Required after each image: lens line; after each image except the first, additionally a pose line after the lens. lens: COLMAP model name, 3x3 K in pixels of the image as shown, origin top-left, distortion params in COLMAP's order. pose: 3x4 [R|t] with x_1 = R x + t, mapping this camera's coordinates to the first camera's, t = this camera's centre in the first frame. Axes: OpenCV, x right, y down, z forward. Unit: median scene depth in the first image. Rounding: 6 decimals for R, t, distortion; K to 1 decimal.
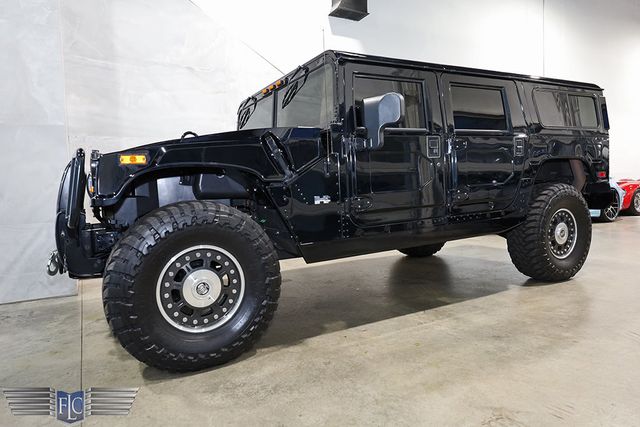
lens RADIAL K [[427.0, 0, 320.0], [0, 427.0, 213.5], [0, 0, 1]] dist [0.000817, 0.000490]
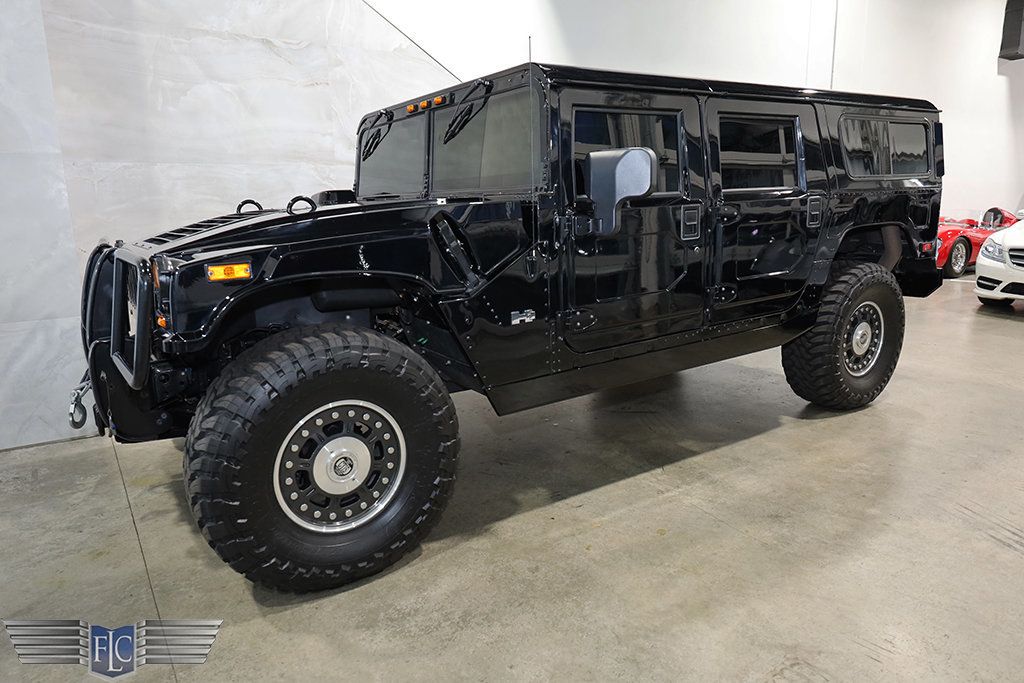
lens RADIAL K [[683.2, 0, 512.0], [0, 683.2, 341.5], [0, 0, 1]] dist [0.000817, 0.000490]
pose [[0.996686, -0.000551, 0.081348, -0.094487], [-0.010717, 0.990373, 0.138008, -0.136743], [-0.080641, -0.138422, 0.987085, -0.005094]]
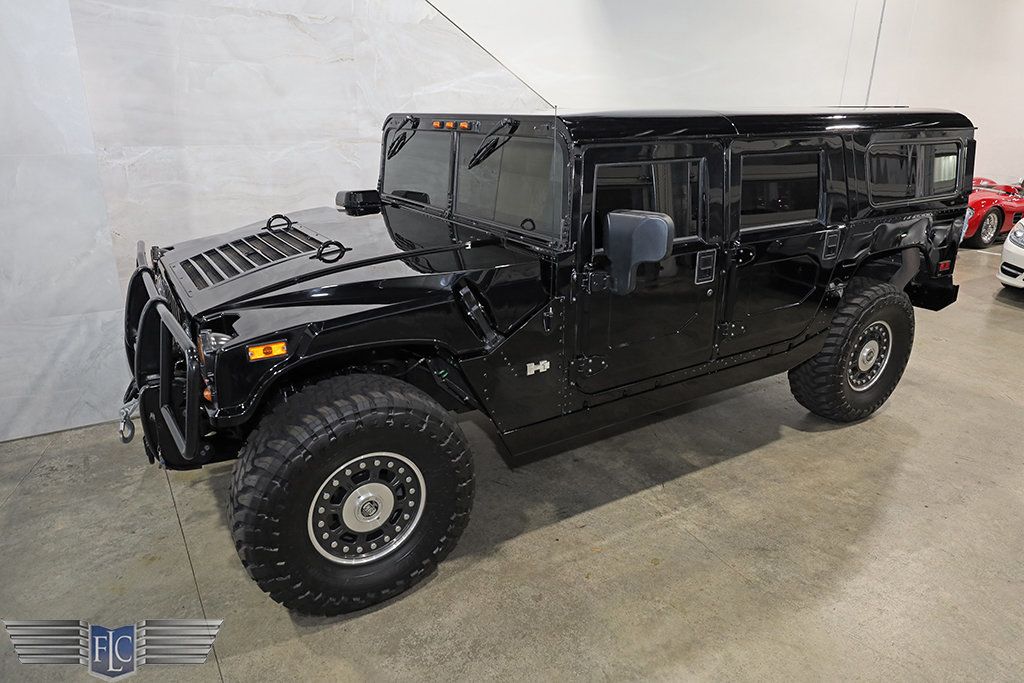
lens RADIAL K [[681.7, 0, 511.5], [0, 681.7, 351.8], [0, 0, 1]] dist [0.002287, 0.001581]
pose [[0.997892, 0.030242, 0.057412, -0.099784], [-0.044835, 0.960937, 0.273112, -0.352092], [-0.046910, -0.275110, 0.960268, -0.025107]]
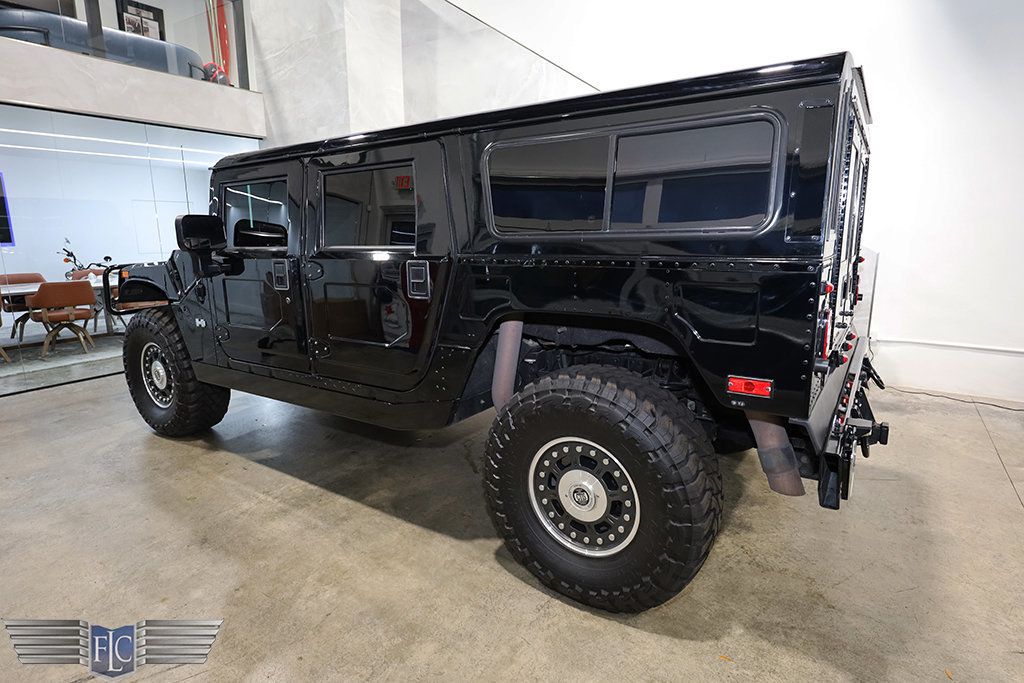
lens RADIAL K [[555.8, 0, 512.0], [0, 555.8, 341.5], [0, 0, 1]] dist [0.001763, 0.000196]
pose [[0.441651, 0.211895, -0.871806, 1.473304], [-0.067803, 0.976814, 0.203069, -0.304059], [0.894621, -0.030574, 0.445778, 1.081527]]
